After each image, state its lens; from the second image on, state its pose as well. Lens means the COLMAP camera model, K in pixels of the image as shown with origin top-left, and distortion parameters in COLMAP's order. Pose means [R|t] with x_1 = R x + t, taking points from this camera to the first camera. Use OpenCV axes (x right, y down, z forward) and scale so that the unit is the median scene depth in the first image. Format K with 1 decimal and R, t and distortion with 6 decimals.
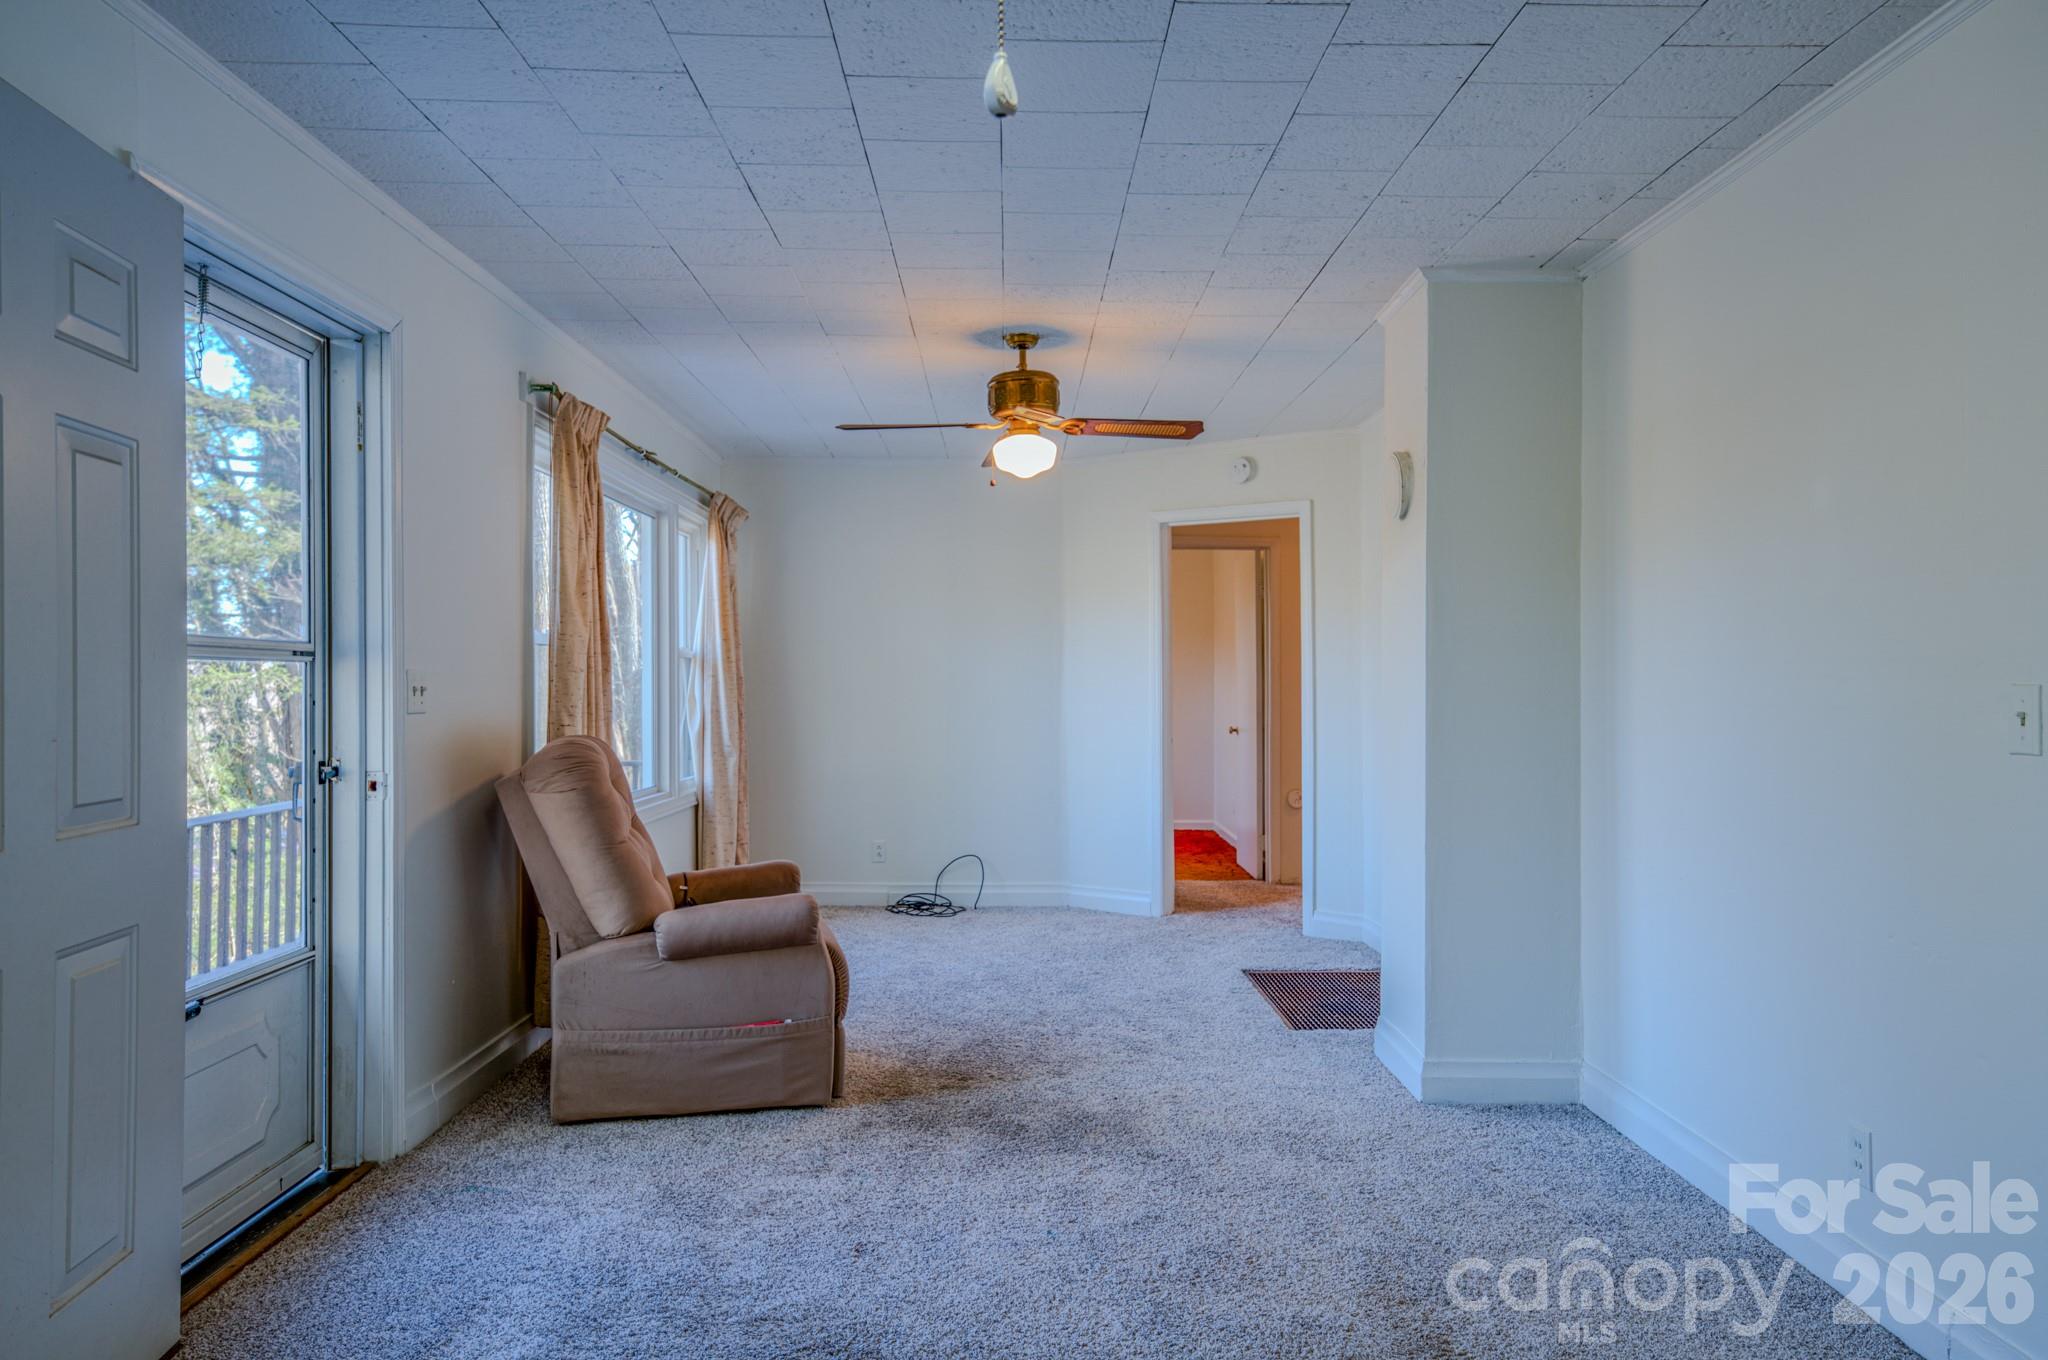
lens RADIAL K [[1343.2, 0, 1030.7], [0, 1343.2, 672.4], [0, 0, 1]] dist [0.031787, -0.000237]
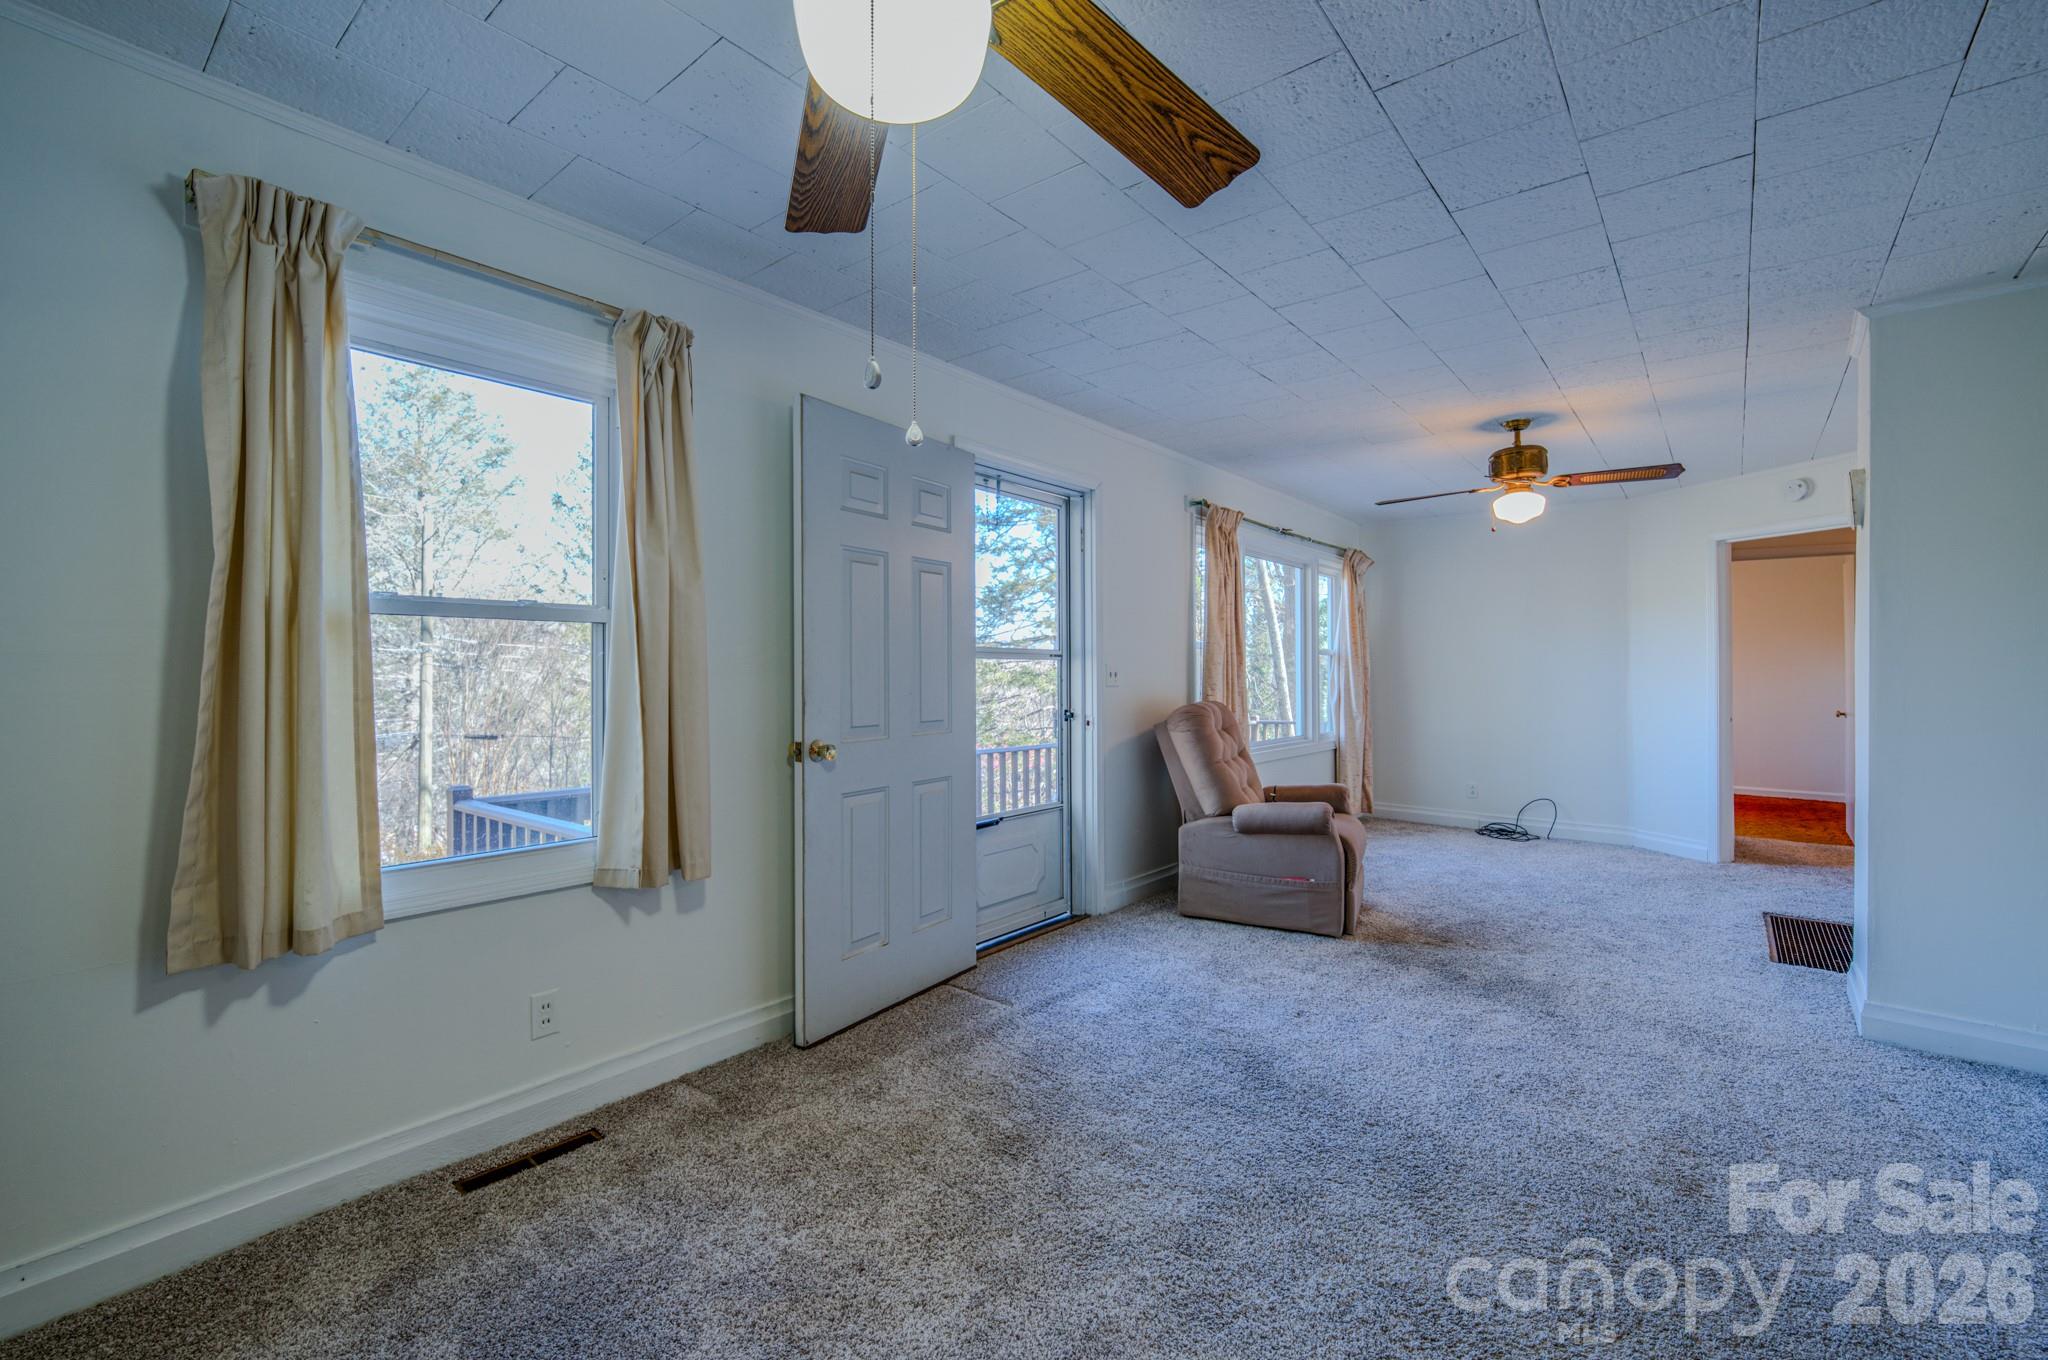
lens RADIAL K [[884.1, 0, 1029.3], [0, 884.1, 672.7], [0, 0, 1]] dist [-0.002239, 0.001958]
pose [[0.767525, 0.003255, -0.641011, 0.231652], [0.002598, 0.999963, 0.008189, 0.000351], [0.641014, -0.007950, 0.767488, -0.028050]]
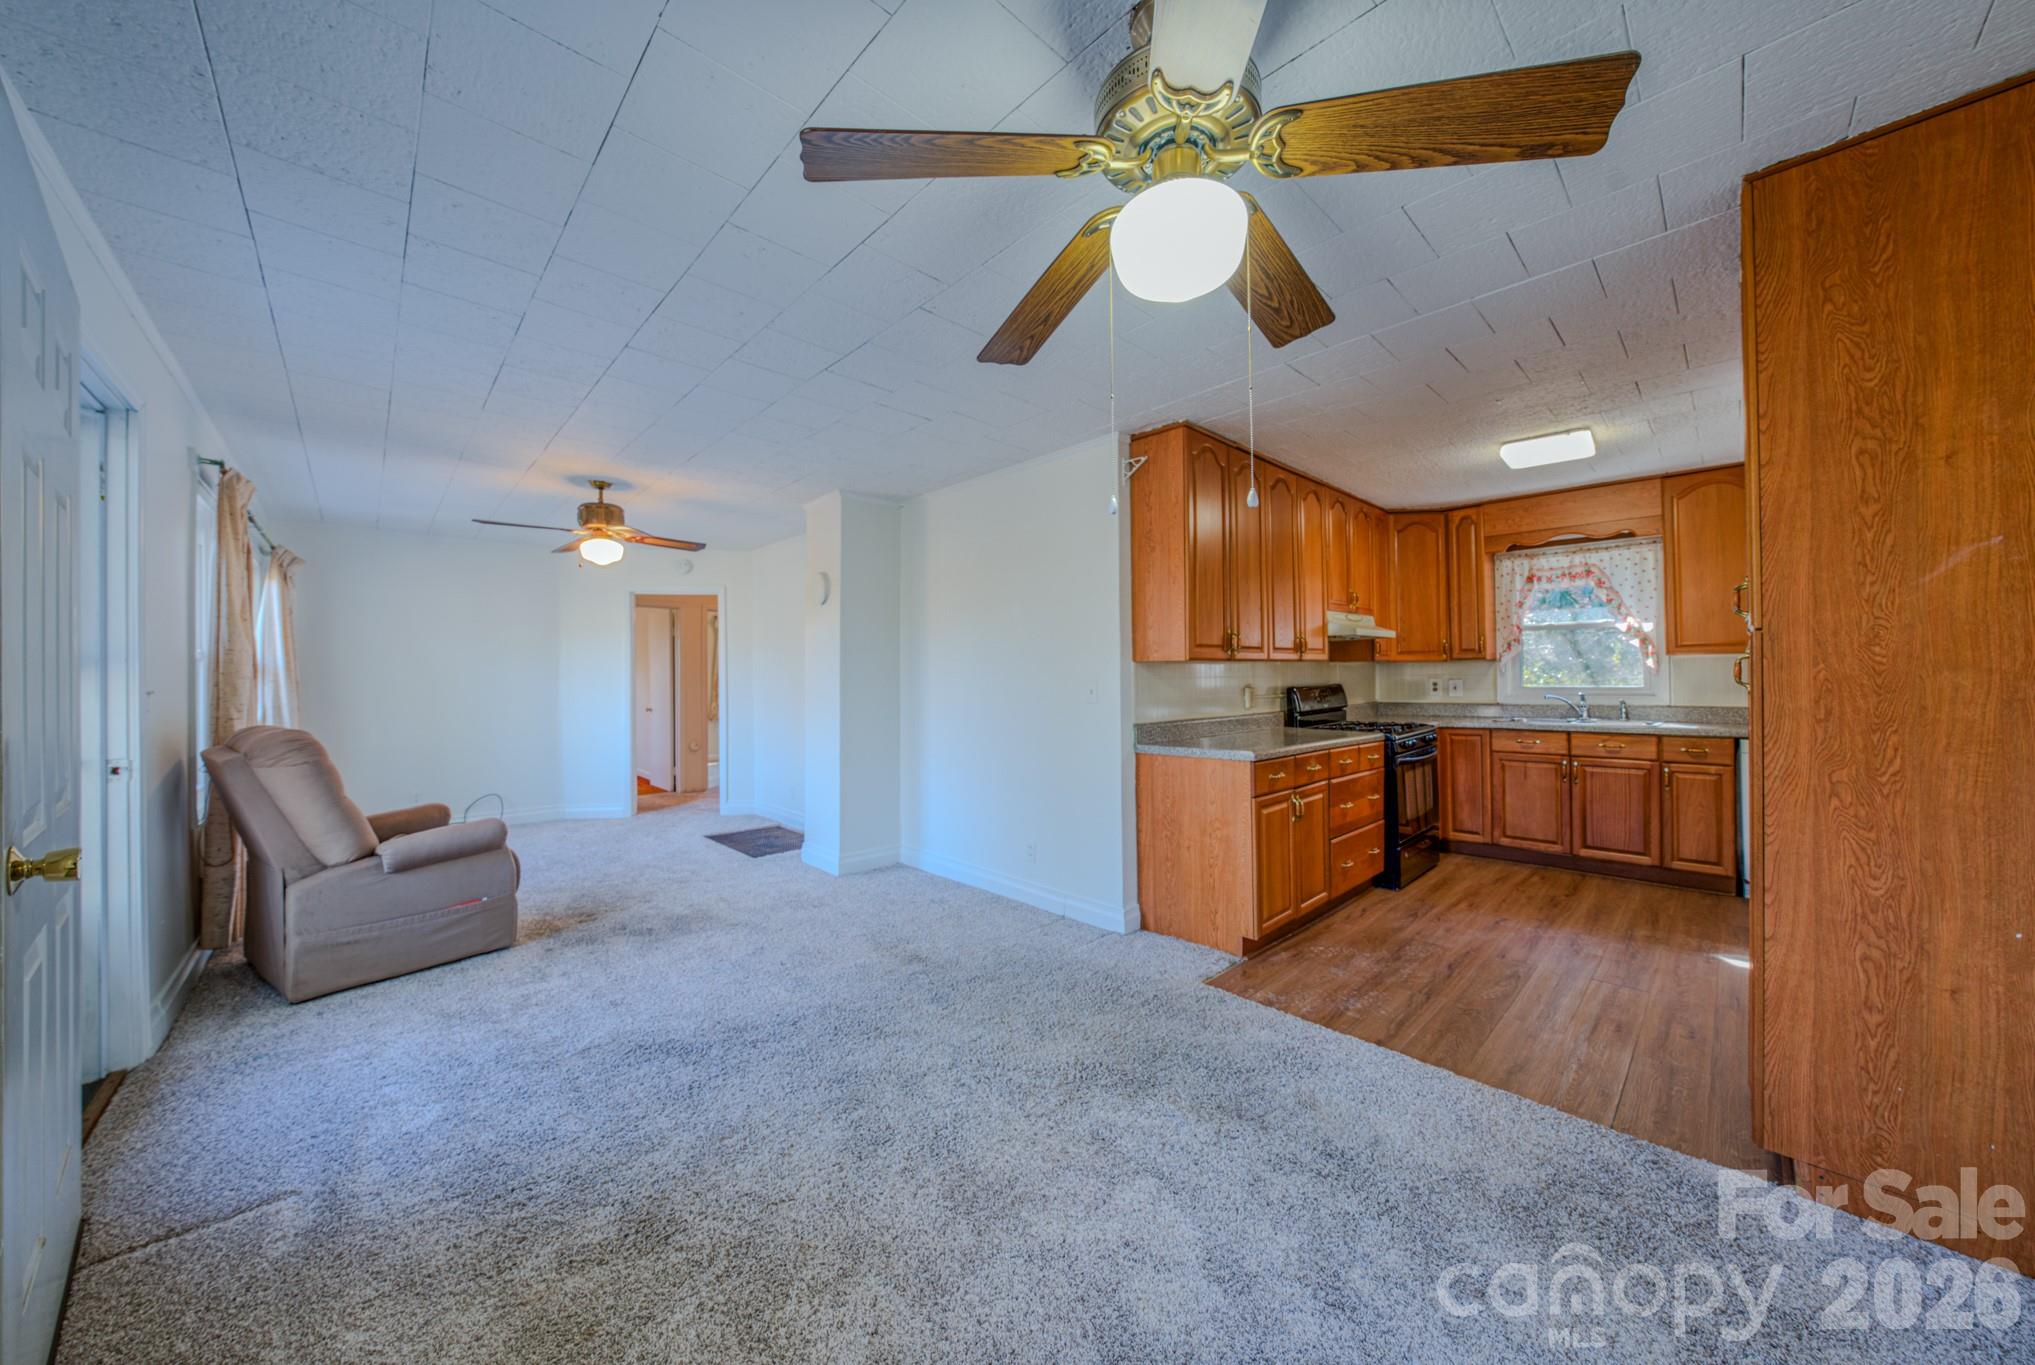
lens RADIAL K [[708.4, 0, 1012.4], [0, 708.4, 677.8], [0, 0, 1]] dist [-0.007181, 0.000687]
pose [[0.742474, -0.003744, 0.669864, -0.266037], [0.002718, 0.999993, 0.002576, -0.000993], [-0.669869, -0.000092, 0.742479, -0.027554]]
